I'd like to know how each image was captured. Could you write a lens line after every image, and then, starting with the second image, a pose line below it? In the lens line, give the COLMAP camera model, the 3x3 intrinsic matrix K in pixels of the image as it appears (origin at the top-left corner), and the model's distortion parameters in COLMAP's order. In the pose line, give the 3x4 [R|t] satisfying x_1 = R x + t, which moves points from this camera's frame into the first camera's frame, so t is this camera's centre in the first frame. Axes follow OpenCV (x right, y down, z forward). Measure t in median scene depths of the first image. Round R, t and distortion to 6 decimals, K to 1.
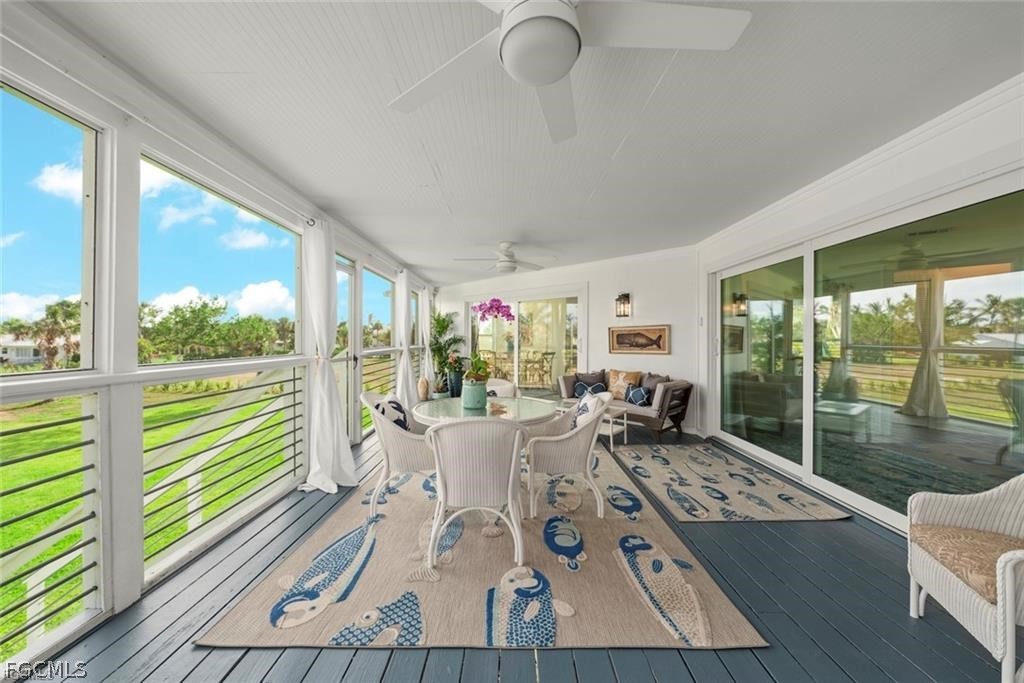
lens RADIAL K [[375.0, 0, 511.4], [0, 375.0, 341.1], [0, 0, 1]] dist [-0.006424, 0.001935]
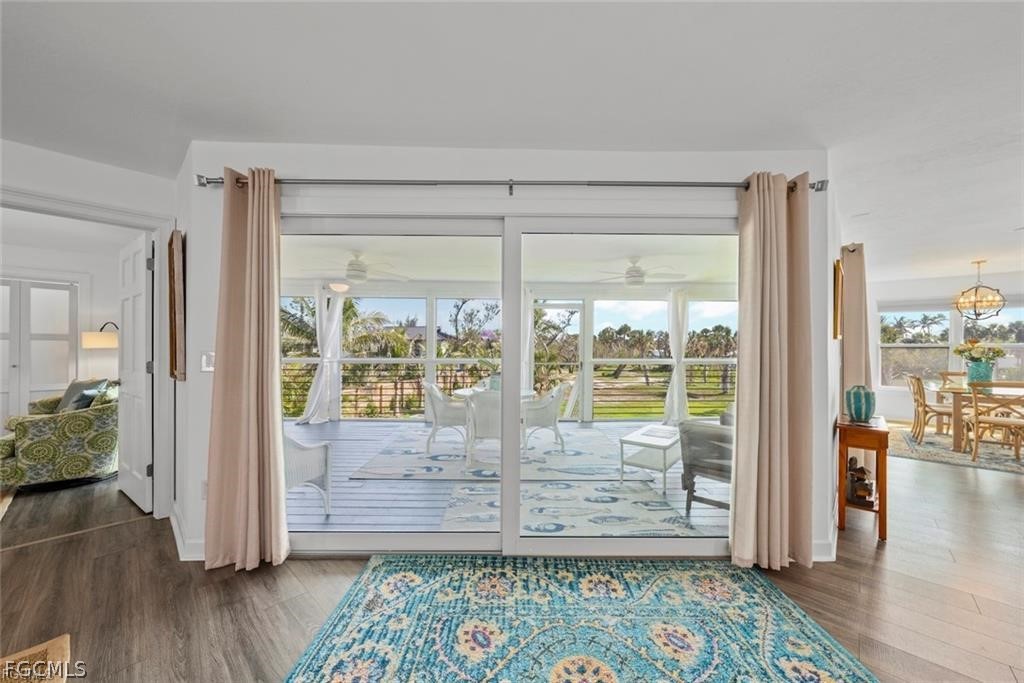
lens RADIAL K [[375.0, 0, 515.9], [0, 375.0, 349.6], [0, 0, 1]] dist [-0.006424, 0.001935]
pose [[0.022915, 0.000804, -0.999737, 1.014932], [-0.010748, 0.999942, 0.000558, -0.007860], [0.999680, 0.010732, 0.022922, 0.658286]]
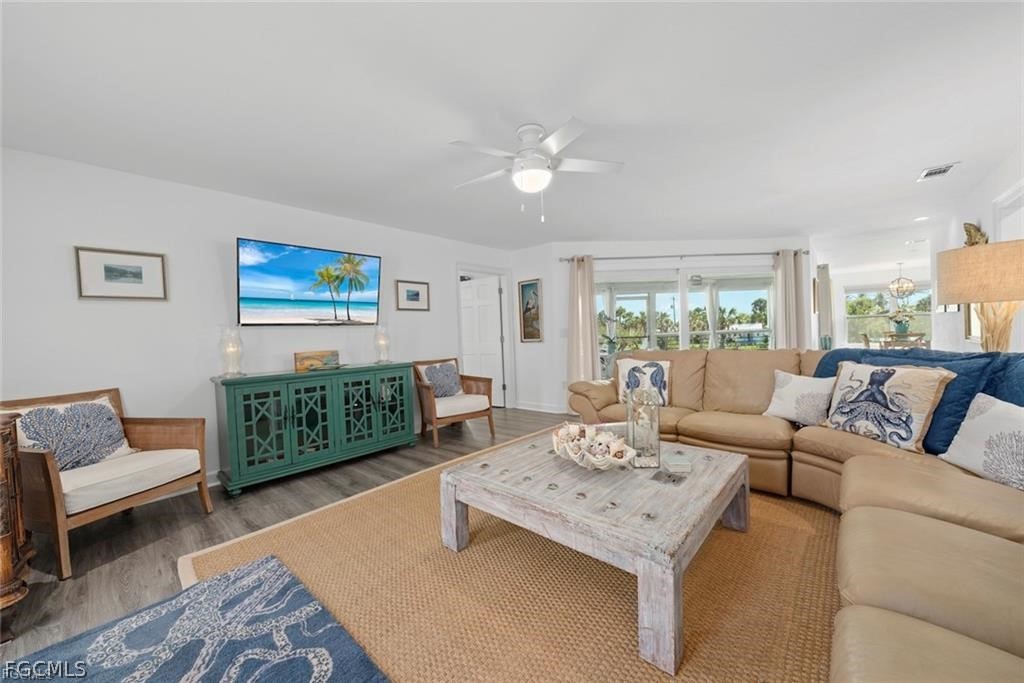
lens RADIAL K [[375.0, 0, 510.5], [0, 375.0, 343.6], [0, 0, 1]] dist [-0.006424, 0.001935]
pose [[0.038812, 0.019807, -0.999050, 1.675135], [0.030018, 0.999329, 0.020979, 0.014787], [0.998796, -0.030804, 0.038192, 0.084517]]
